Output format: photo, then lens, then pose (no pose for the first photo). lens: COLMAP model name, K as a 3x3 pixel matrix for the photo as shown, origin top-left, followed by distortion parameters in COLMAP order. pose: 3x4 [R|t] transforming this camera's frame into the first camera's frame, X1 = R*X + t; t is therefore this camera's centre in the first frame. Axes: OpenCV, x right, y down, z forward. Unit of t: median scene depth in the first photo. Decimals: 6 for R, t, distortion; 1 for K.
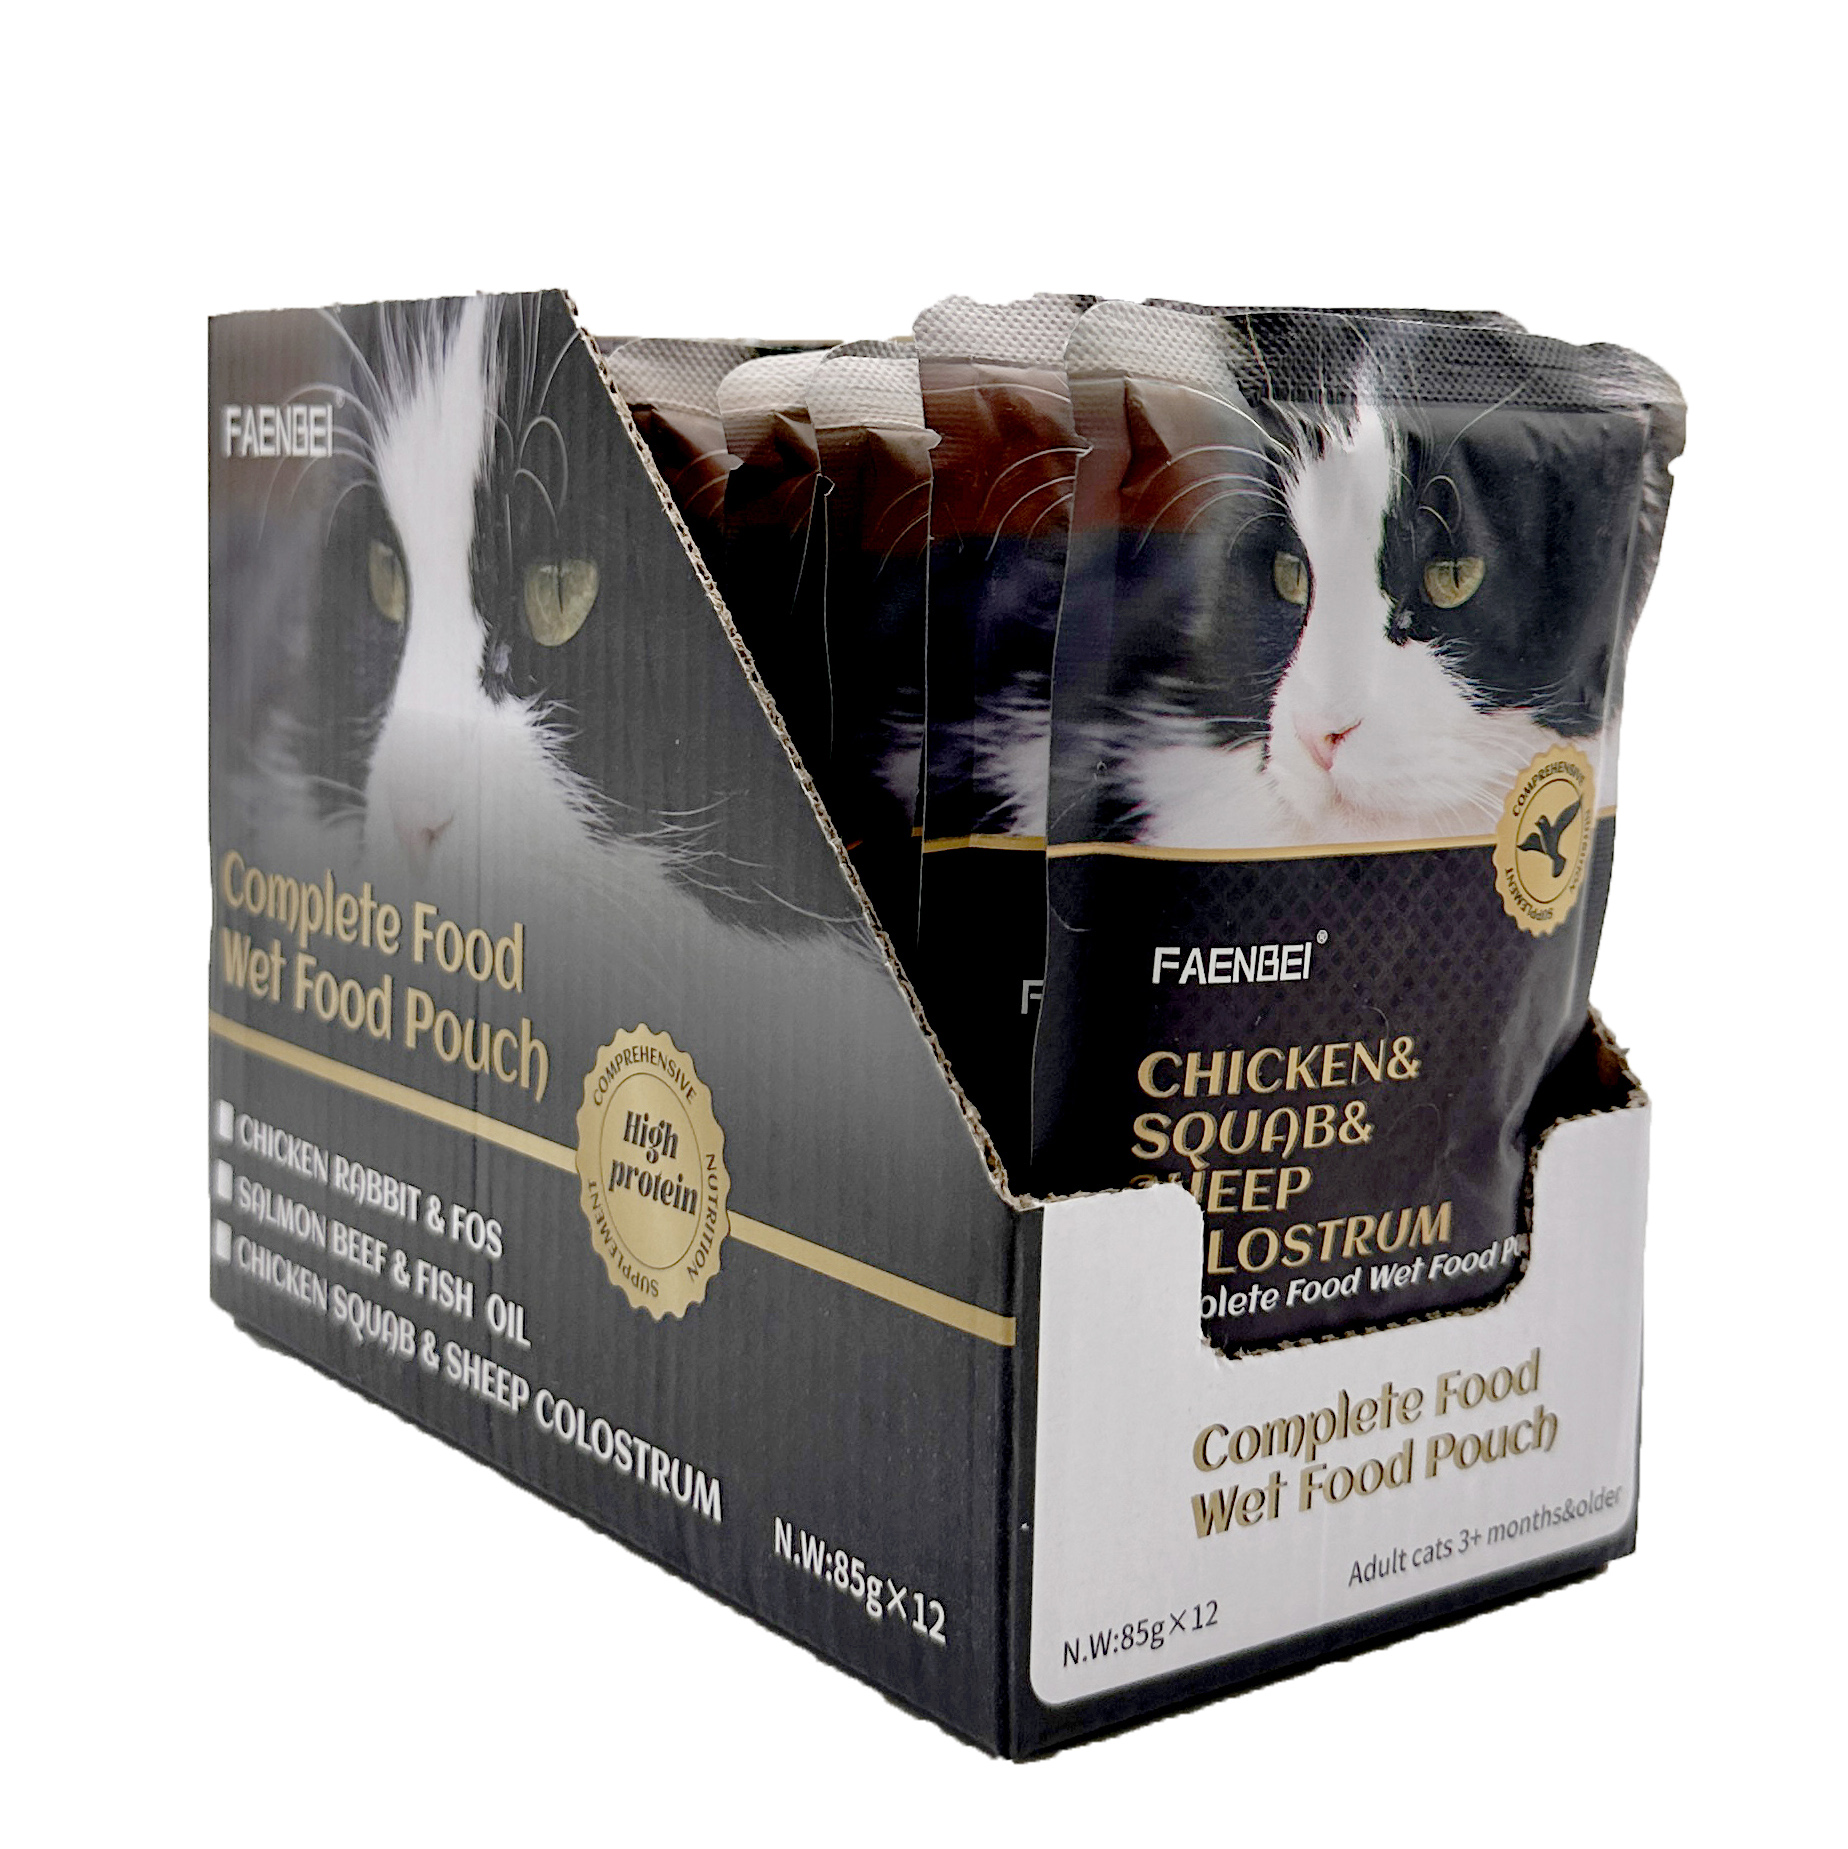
lens RADIAL K [[2684.7, 0, 924.0], [0, 2684.7, 924.5], [0, 0, 1]] dist [0.136110, -0.021040]
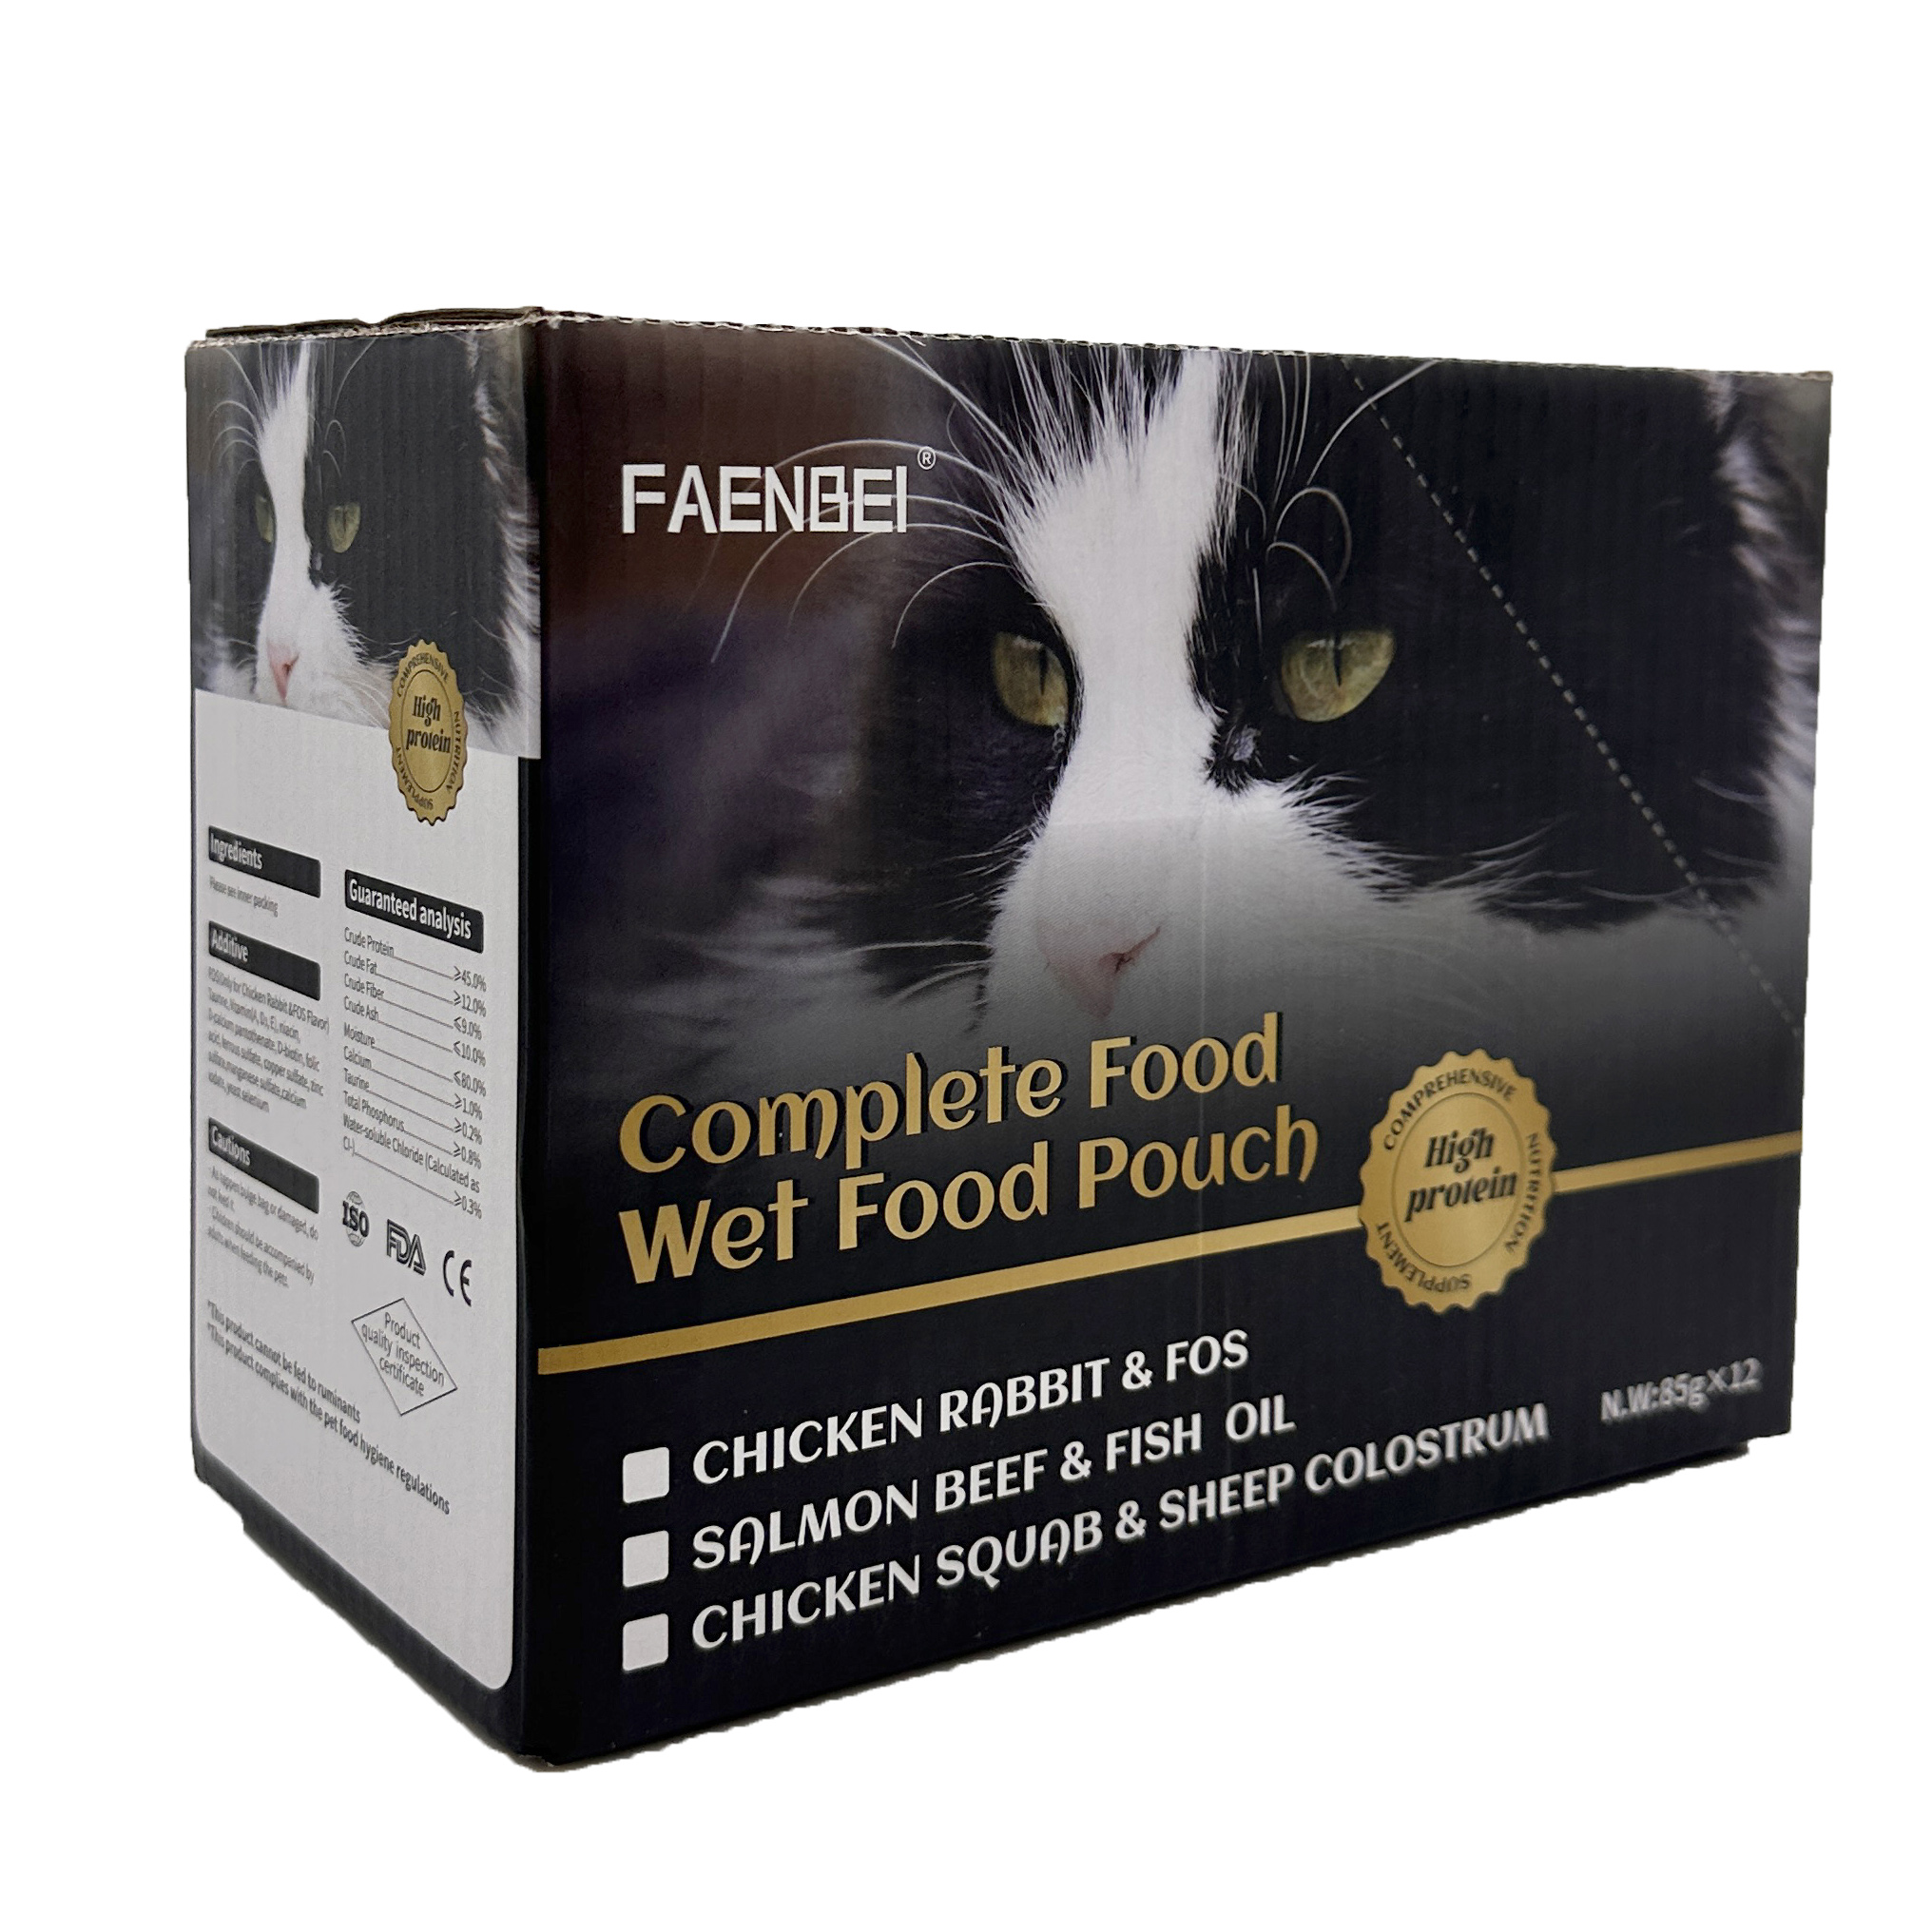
lens RADIAL K [[2805.2, 0, 966.0], [0, 2805.2, 966.0], [0, 0, 1]] dist [0.136110, -0.021040]
pose [[0.080850, -0.221485, 0.971806, -1.119905], [0.124213, 0.969636, 0.210657, -0.239221], [-0.988956, 0.103679, 0.105907, 0.989799]]
